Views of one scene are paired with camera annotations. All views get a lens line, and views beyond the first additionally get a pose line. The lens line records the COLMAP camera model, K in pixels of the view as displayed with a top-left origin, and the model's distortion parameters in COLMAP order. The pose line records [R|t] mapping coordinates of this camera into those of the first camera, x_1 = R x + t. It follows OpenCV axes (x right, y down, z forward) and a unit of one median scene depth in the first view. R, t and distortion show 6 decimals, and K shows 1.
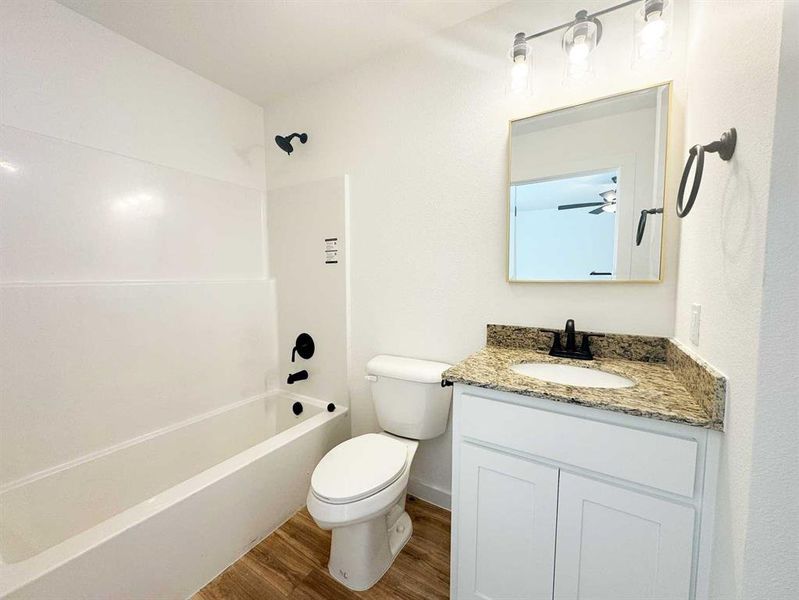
lens RADIAL K [[318.6, 0, 399.5], [0, 318.6, 300.0], [0, 0, 1]] dist [-0.001450, -0.000062]
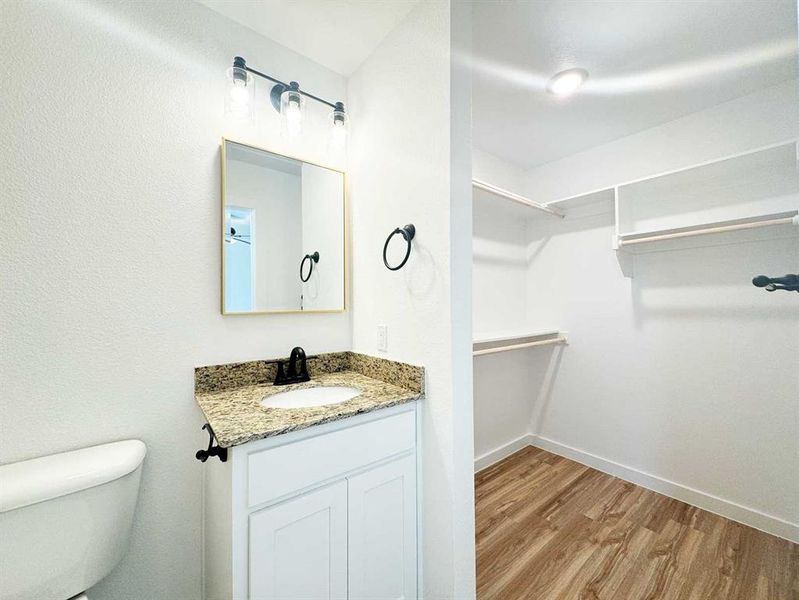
lens RADIAL K [[318.6, 0, 399.5], [0, 318.6, 300.0], [0, 0, 1]] dist [-0.001450, -0.000062]
pose [[0.344076, 0.009803, 0.938891, -0.410614], [0.070450, 0.996857, -0.036226, -0.039608], [-0.936295, 0.078609, 0.342304, 0.311339]]
